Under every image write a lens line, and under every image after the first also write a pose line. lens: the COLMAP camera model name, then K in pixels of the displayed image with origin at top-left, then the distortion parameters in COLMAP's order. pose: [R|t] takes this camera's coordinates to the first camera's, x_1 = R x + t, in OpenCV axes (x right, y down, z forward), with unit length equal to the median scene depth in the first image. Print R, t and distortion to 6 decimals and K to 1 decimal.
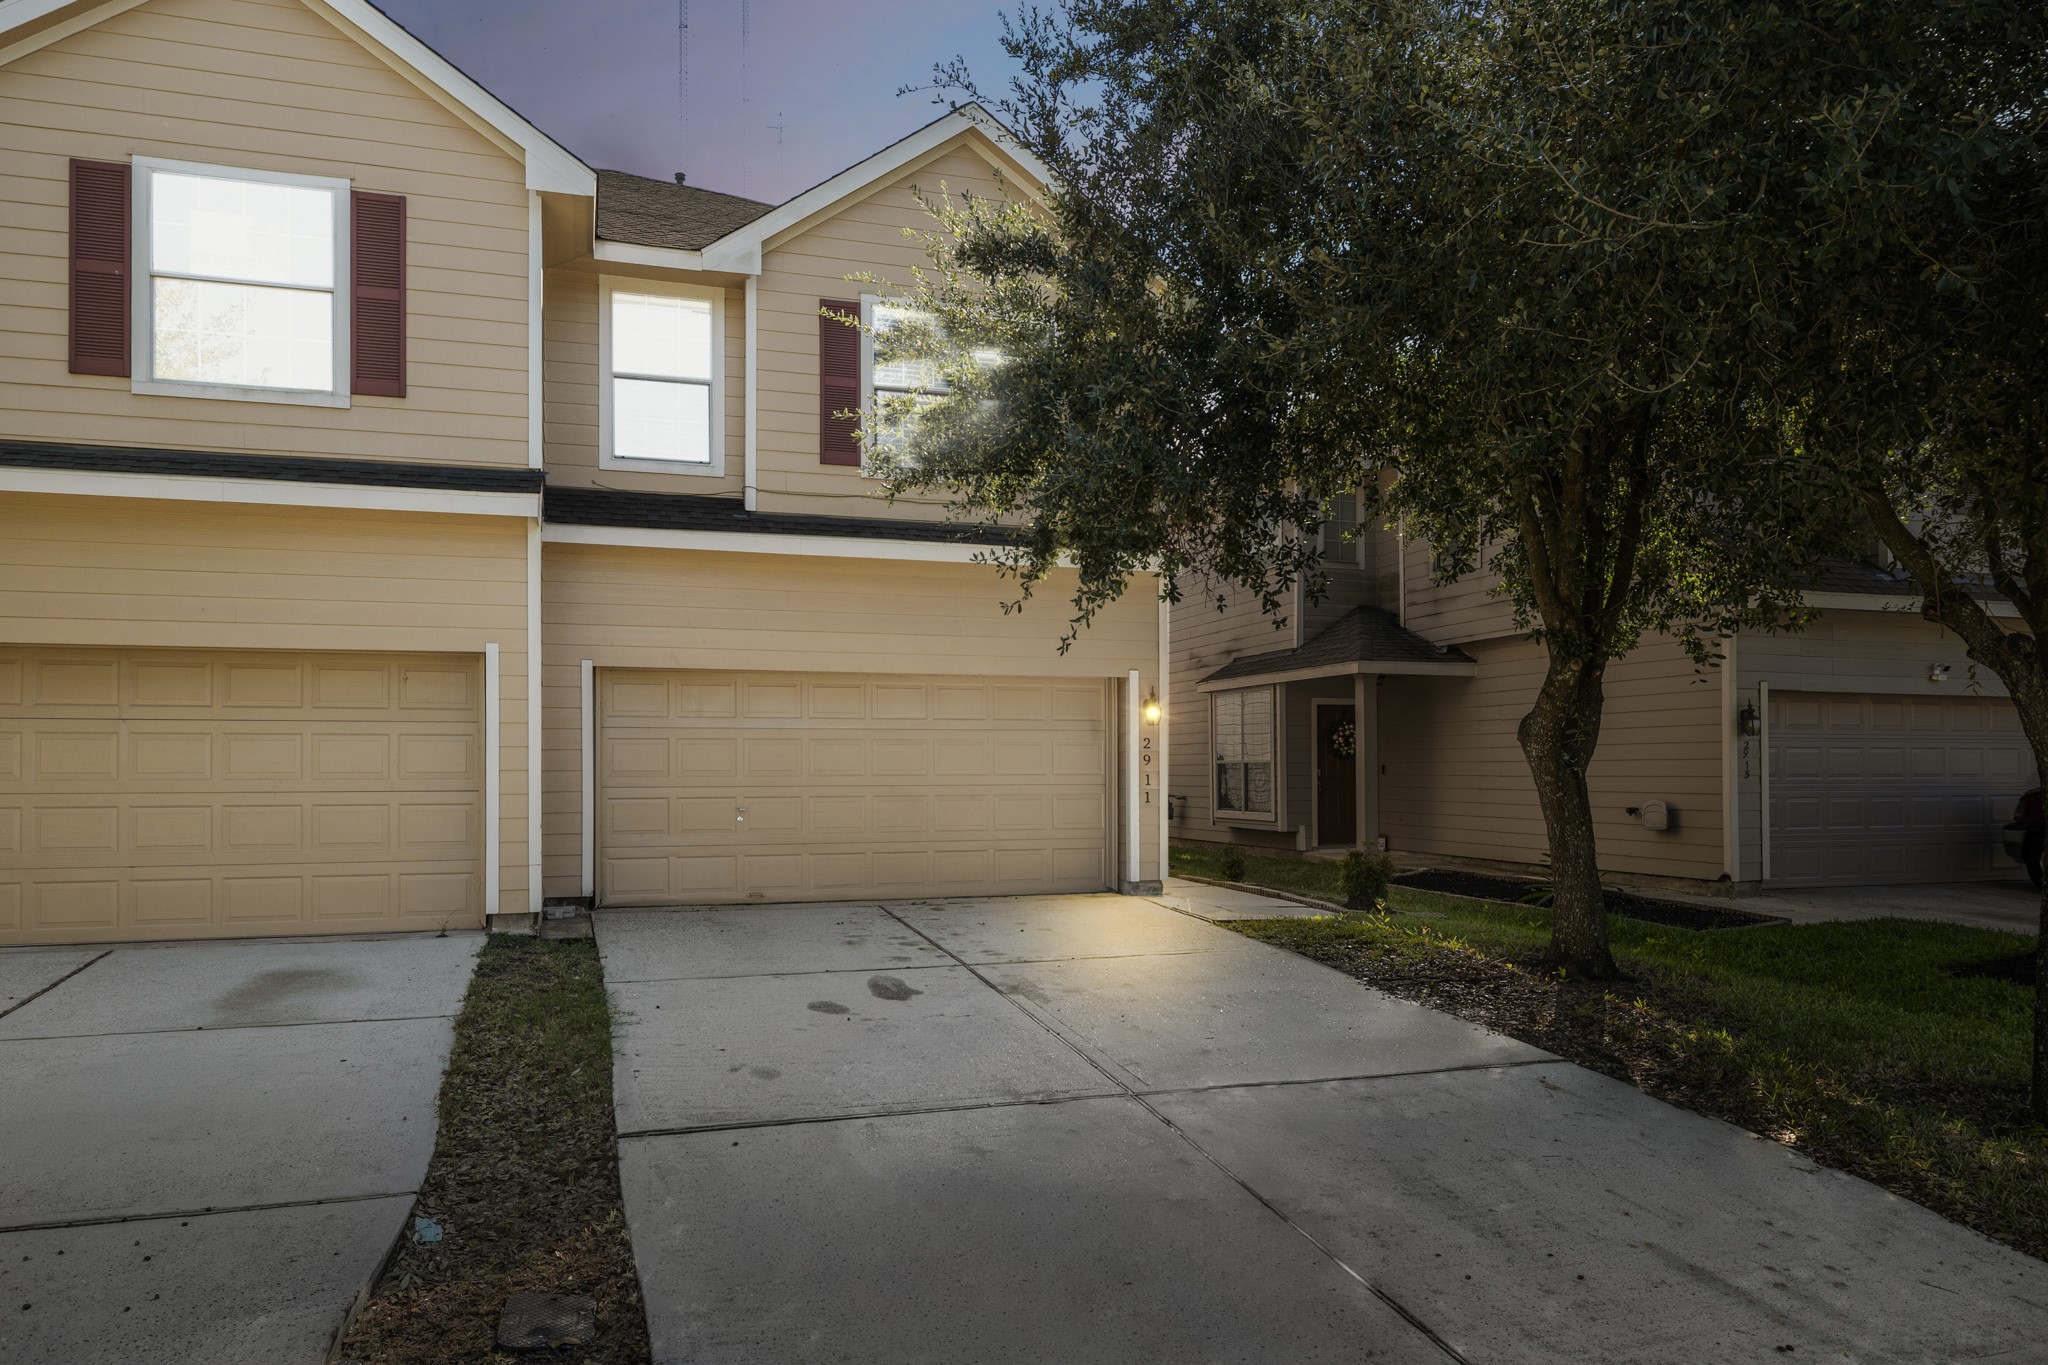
lens RADIAL K [[1396.3, 0, 1027.6], [0, 1396.3, 755.9], [0, 0, 1]] dist [0.001392, -0.001716]
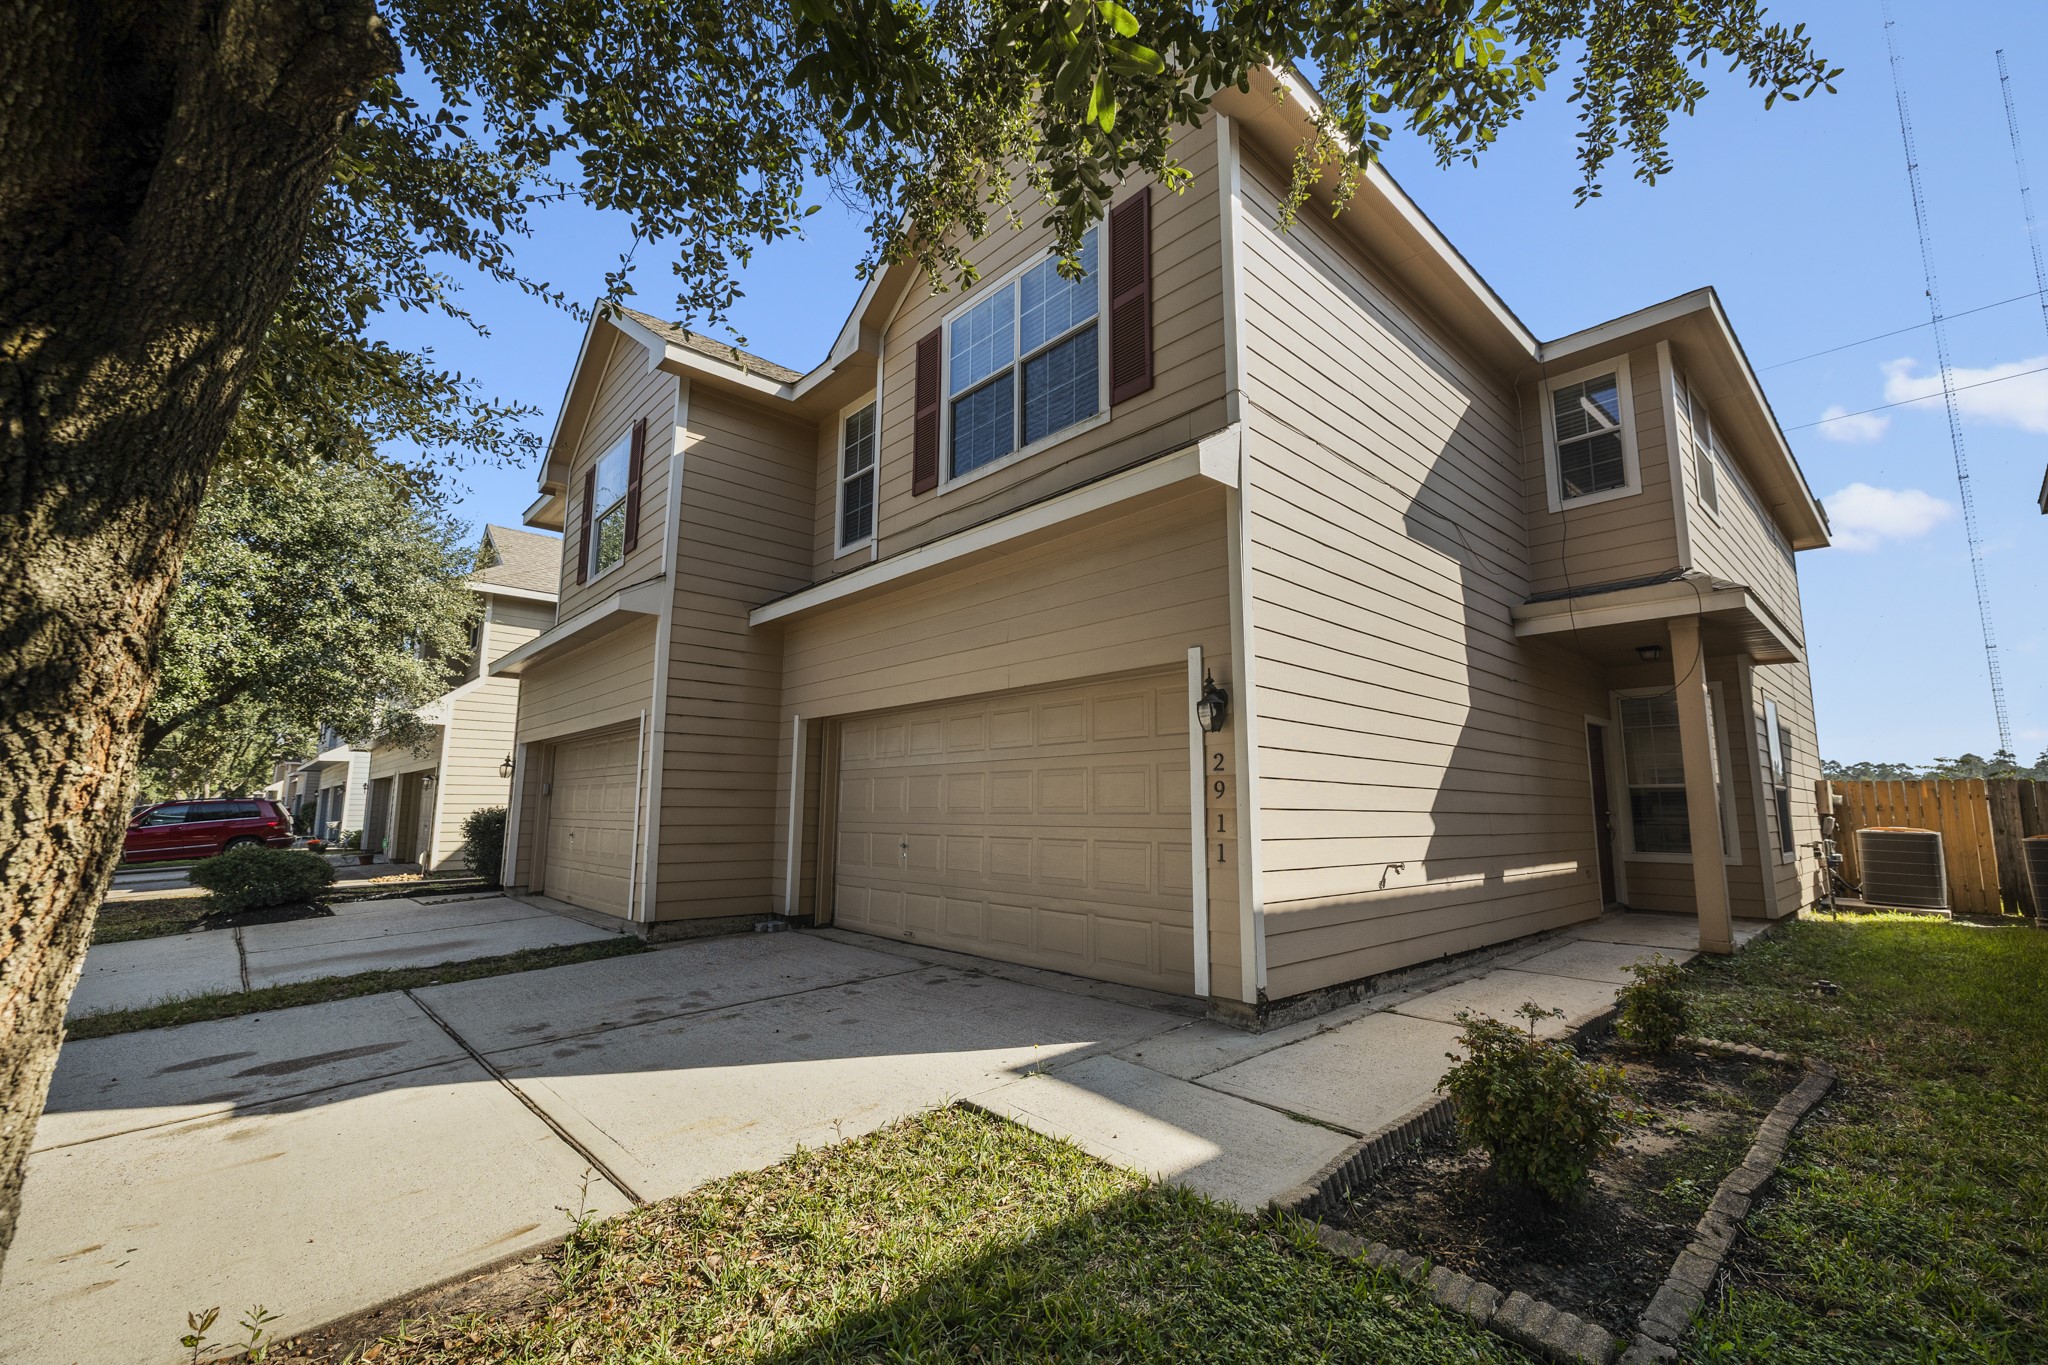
lens RADIAL K [[854.2, 0, 1030.2], [0, 854.2, 684.0], [0, 0, 1]] dist [0.001722, -0.000351]
pose [[0.422182, -0.131098, -0.896981, 0.497146], [0.004622, 0.989786, -0.142487, 0.012694], [0.906499, 0.056010, 0.418476, 0.983580]]
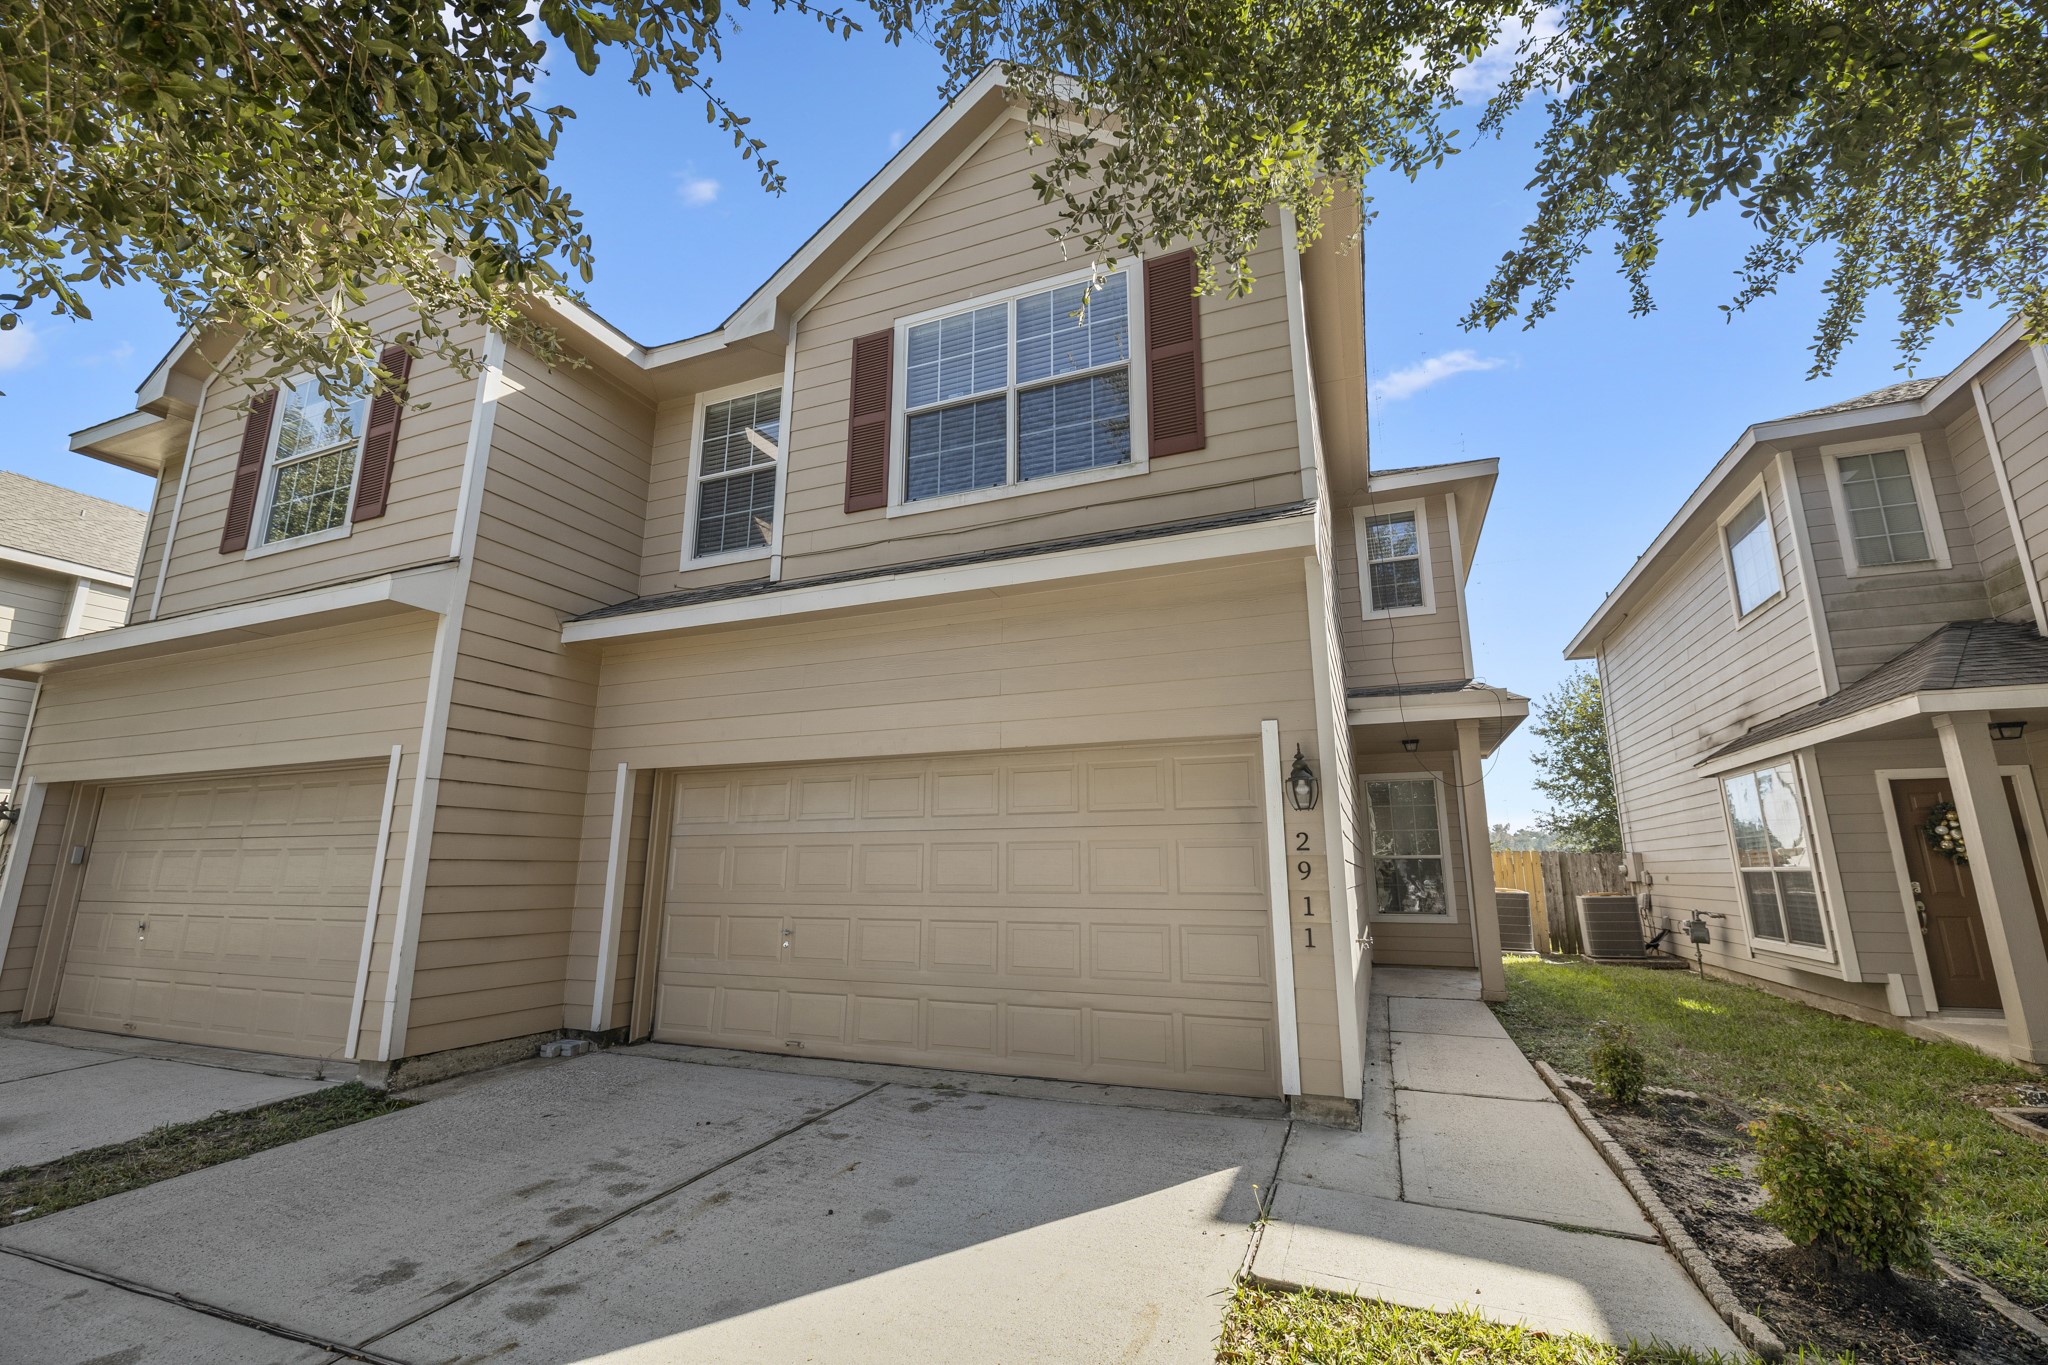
lens RADIAL K [[854.2, 0, 1029.0], [0, 854.2, 685.1], [0, 0, 1]] dist [0.001722, -0.000351]
pose [[0.767562, -0.136806, -0.626205, 0.294613], [0.006408, 0.978546, -0.205927, -0.000174], [0.640943, 0.154049, 0.751972, 0.829506]]
